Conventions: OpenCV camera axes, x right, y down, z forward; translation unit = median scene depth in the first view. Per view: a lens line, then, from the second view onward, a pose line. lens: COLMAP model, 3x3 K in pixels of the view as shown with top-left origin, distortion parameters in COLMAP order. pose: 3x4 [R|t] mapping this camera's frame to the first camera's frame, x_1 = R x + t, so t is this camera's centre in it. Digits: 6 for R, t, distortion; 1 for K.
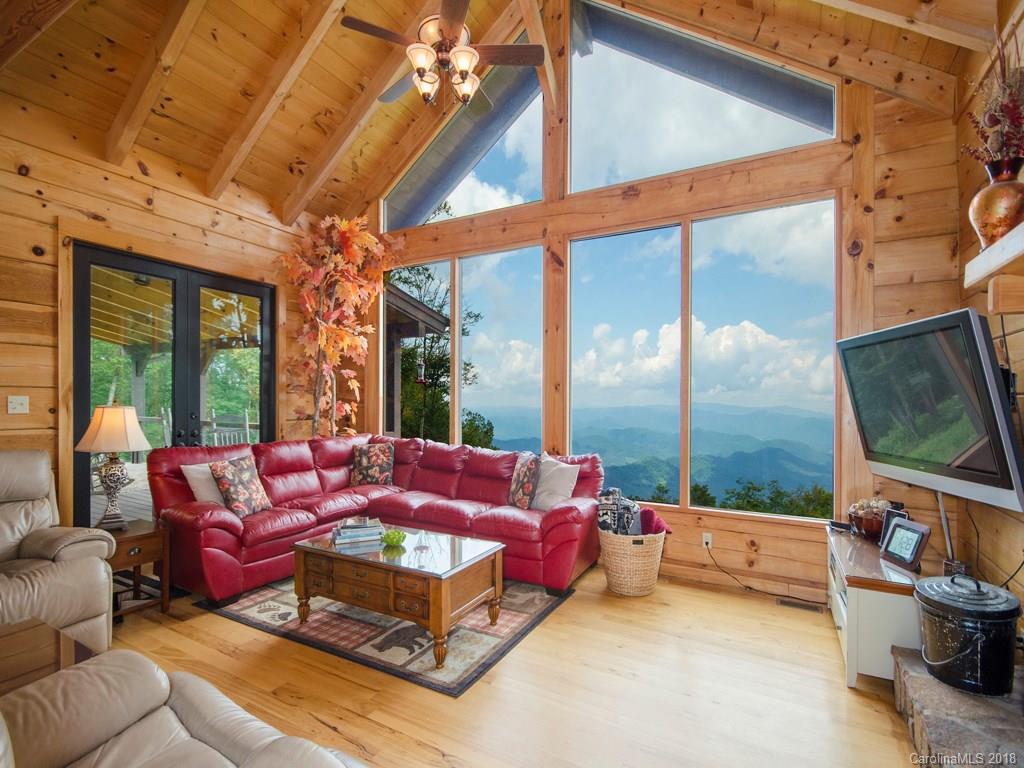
lens RADIAL K [[506.9, 0, 514.8], [0, 506.9, 408.5], [0, 0, 1]] dist [-0.001008, -0.000566]
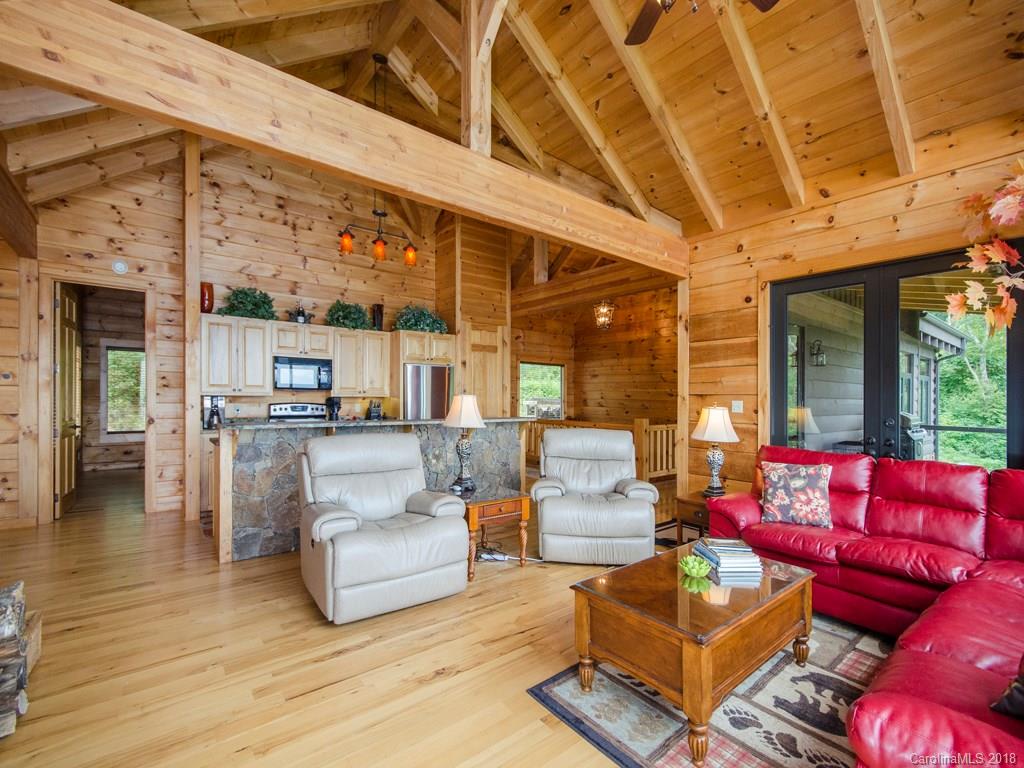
lens RADIAL K [[448.9, 0, 513.7], [0, 448.9, 411.8], [0, 0, 1]] dist [0.003024, 0.000390]
pose [[-0.389759, 0.014997, -0.920795, 0.471299], [-0.035493, 0.998880, 0.031293, -0.009353], [0.920233, 0.044878, -0.388790, 0.858099]]
